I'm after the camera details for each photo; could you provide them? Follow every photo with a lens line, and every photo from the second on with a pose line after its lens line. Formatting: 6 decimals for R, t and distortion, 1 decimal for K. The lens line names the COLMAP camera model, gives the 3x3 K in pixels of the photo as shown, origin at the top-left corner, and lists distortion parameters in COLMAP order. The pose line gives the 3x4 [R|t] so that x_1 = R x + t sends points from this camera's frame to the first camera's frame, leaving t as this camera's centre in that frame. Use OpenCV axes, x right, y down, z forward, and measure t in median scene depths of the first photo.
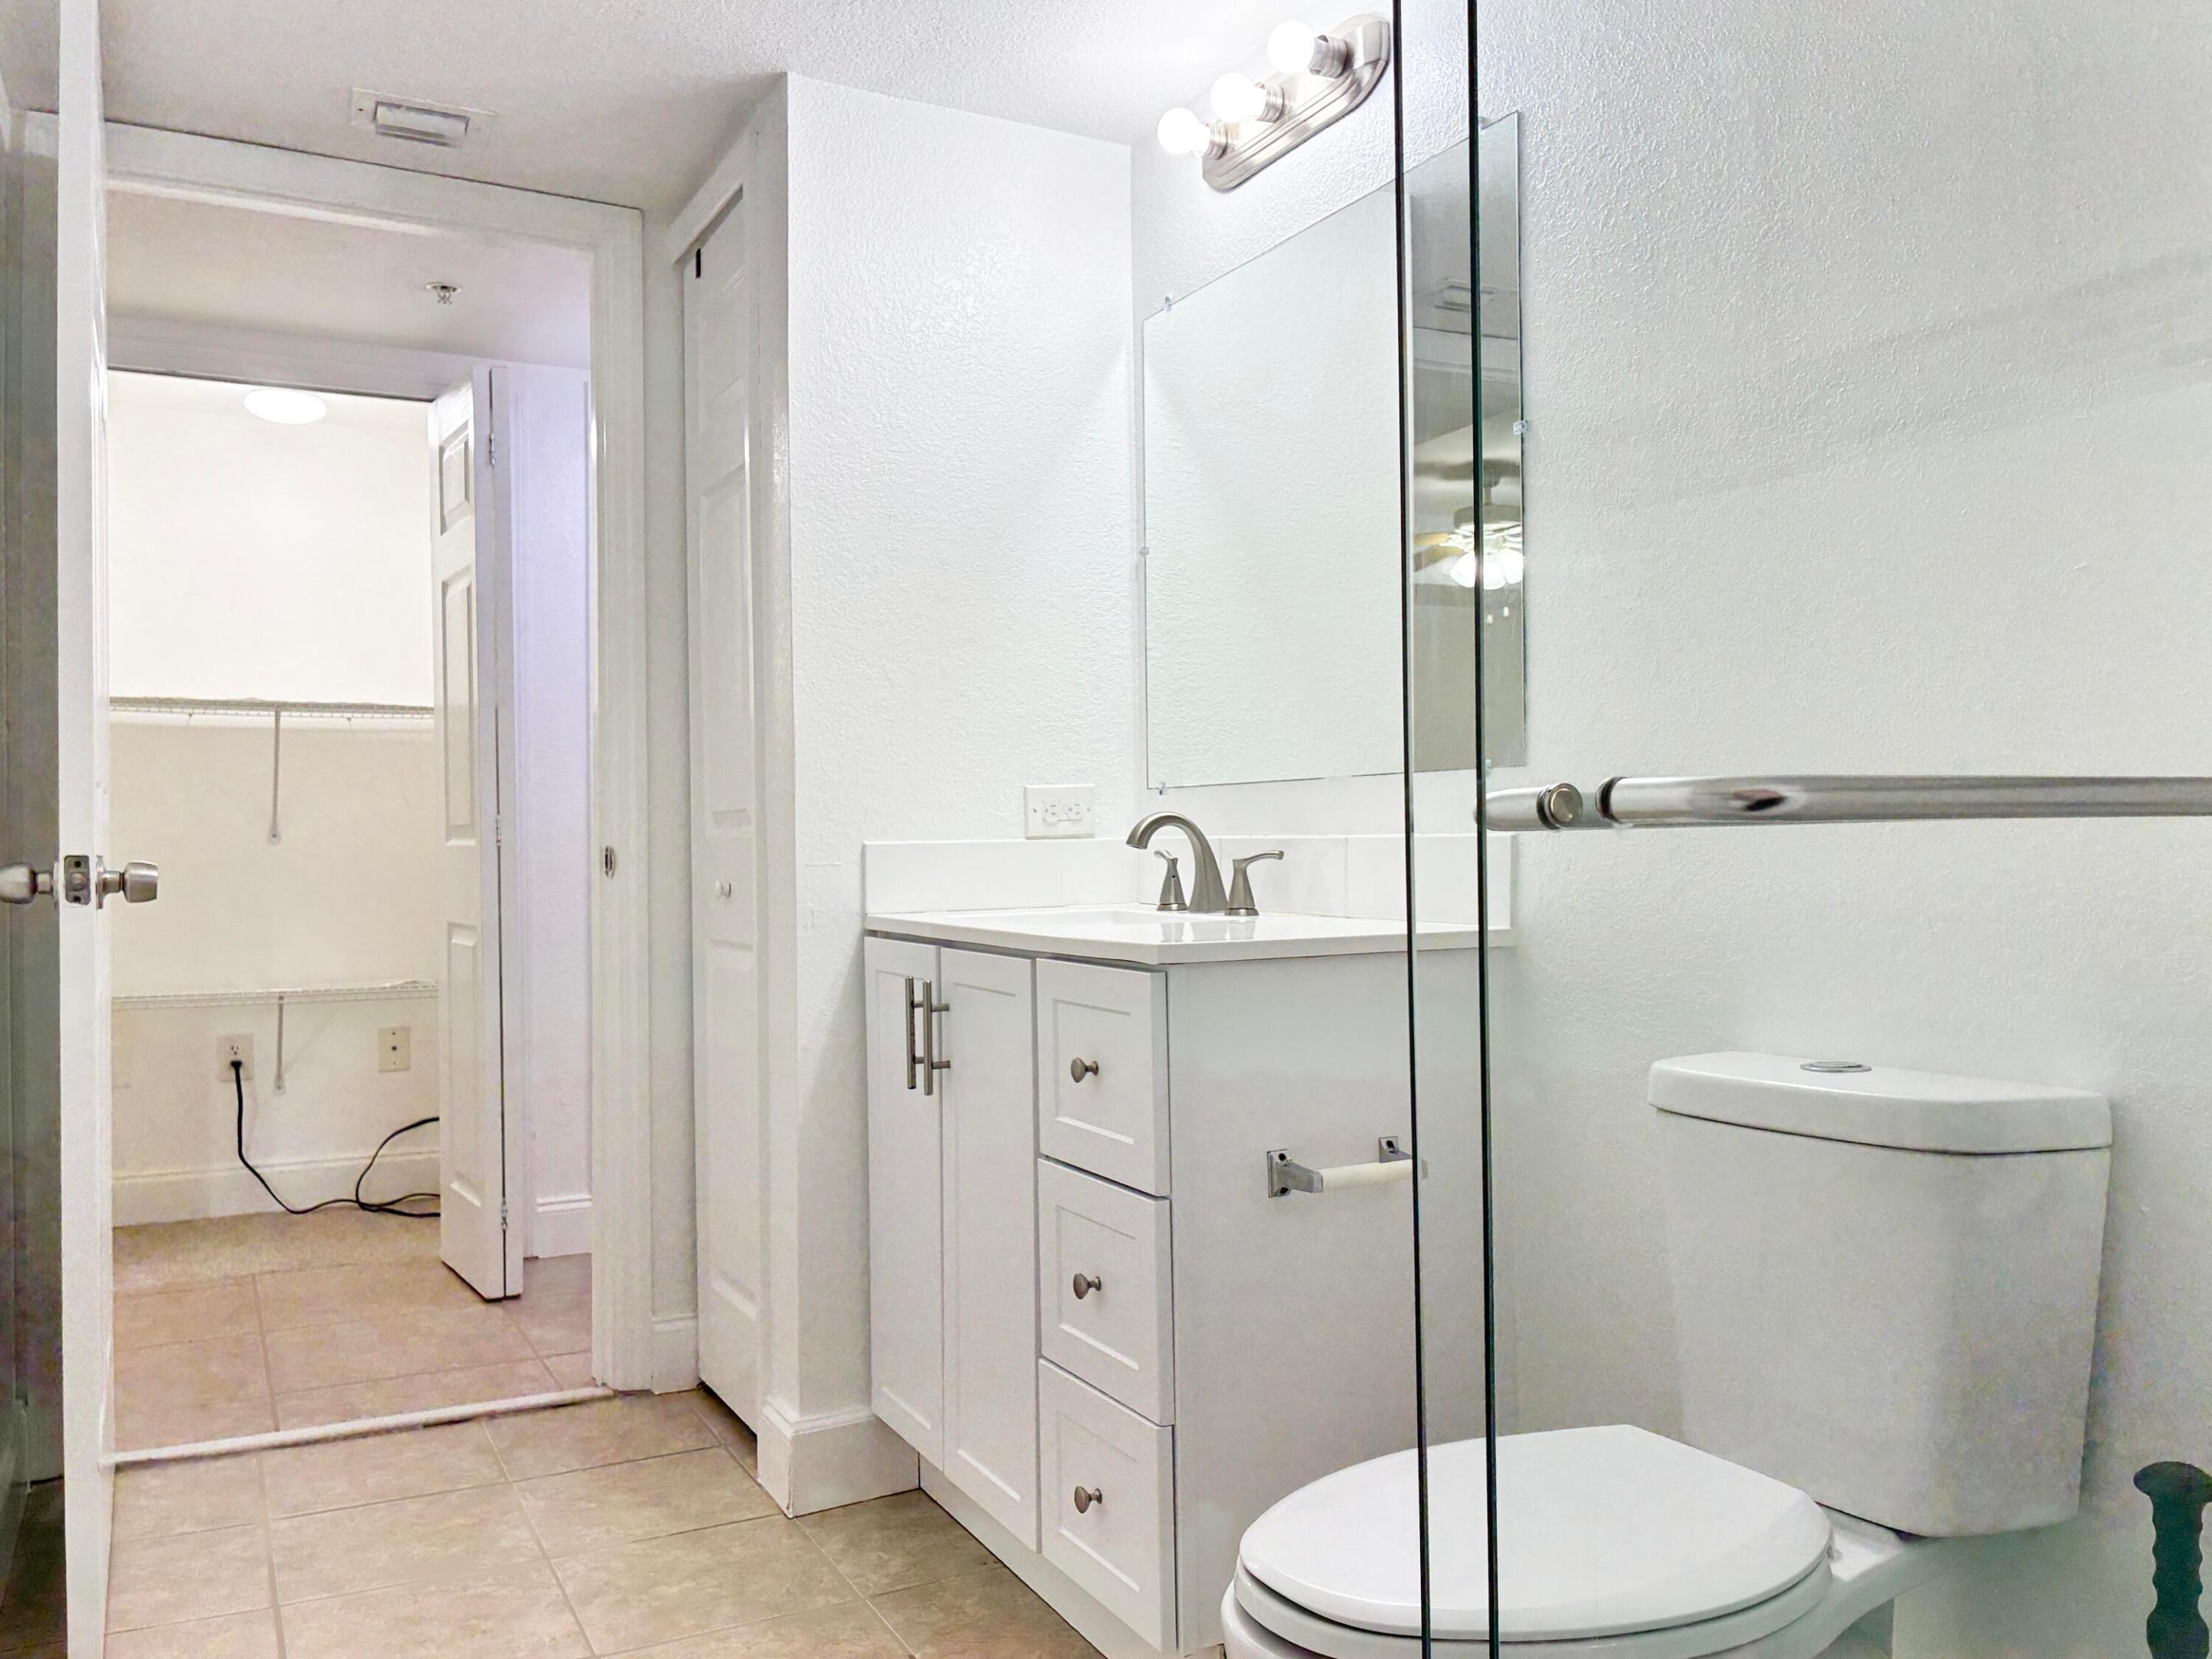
lens RADIAL K [[1679.1, 0, 1115.0], [0, 1679.1, 821.4], [0, 0, 1]] dist [0.074868, -0.154205]
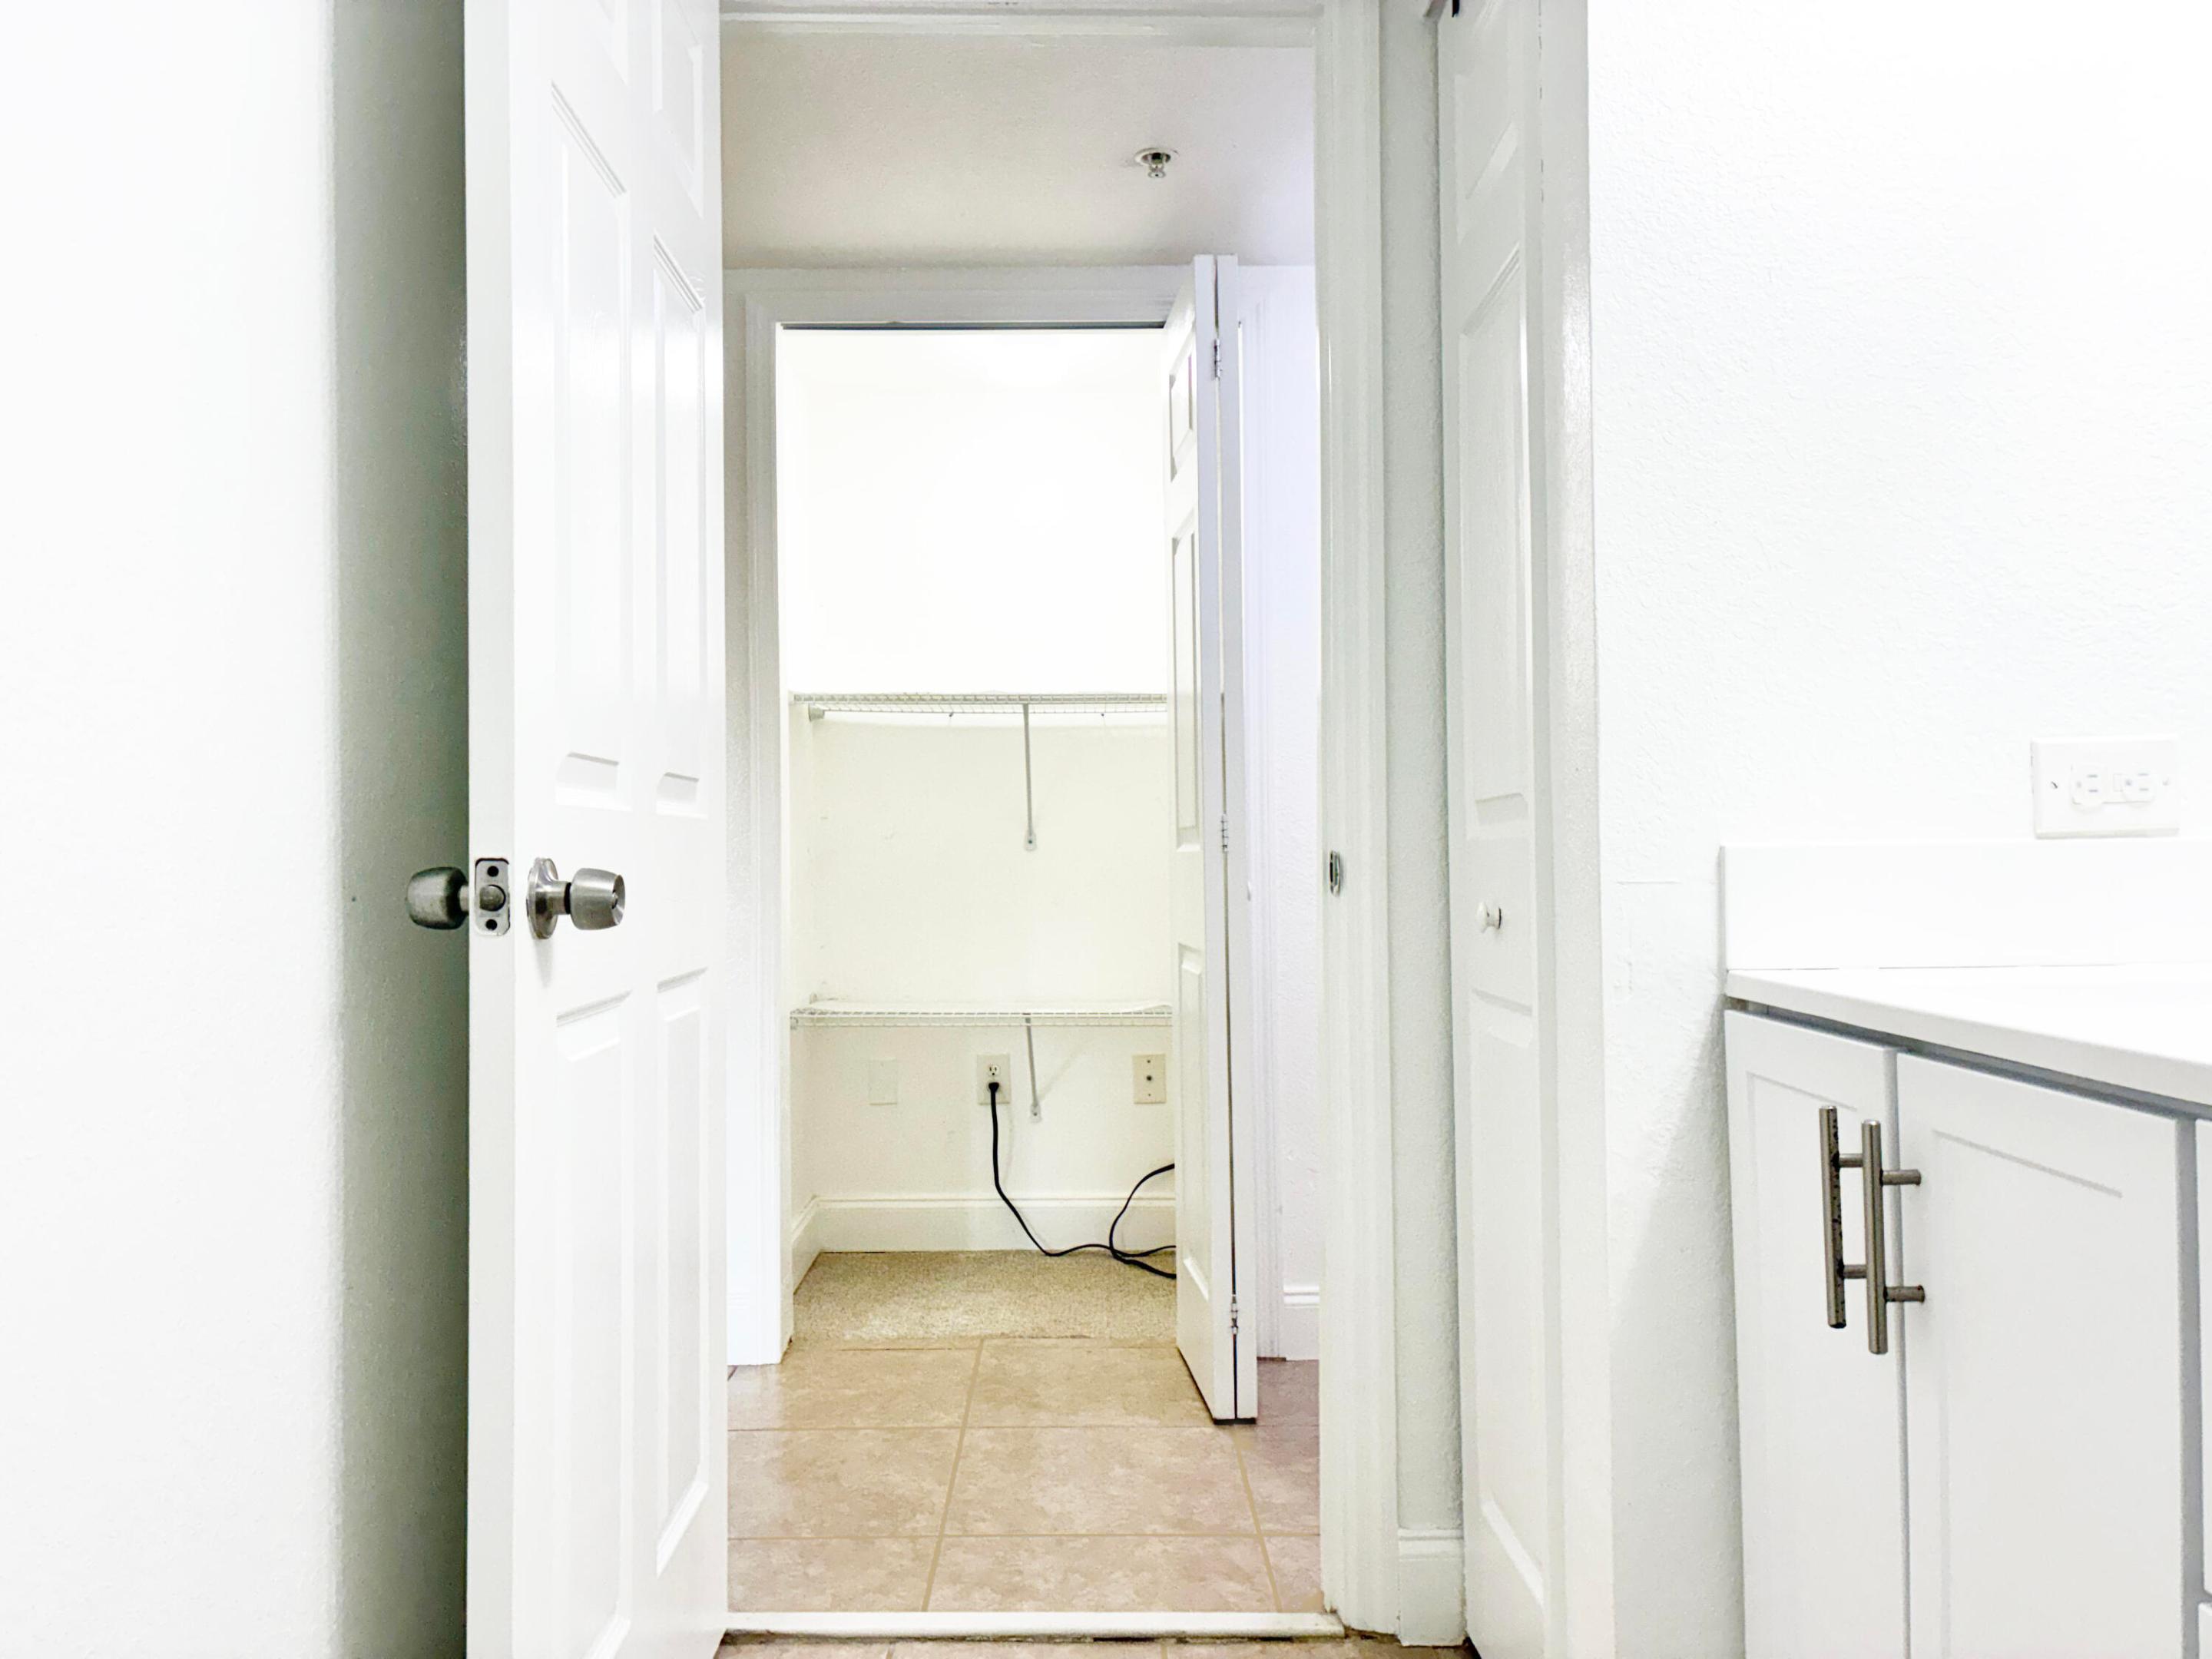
lens RADIAL K [[1679.1, 0, 1115.0], [0, 1679.1, 821.4], [0, 0, 1]] dist [0.074868, -0.154205]
pose [[0.890841, -0.006094, -0.454275, -0.058849], [0.002987, 0.999967, -0.007558, 0.006960], [0.454306, 0.005376, 0.890830, 0.322136]]
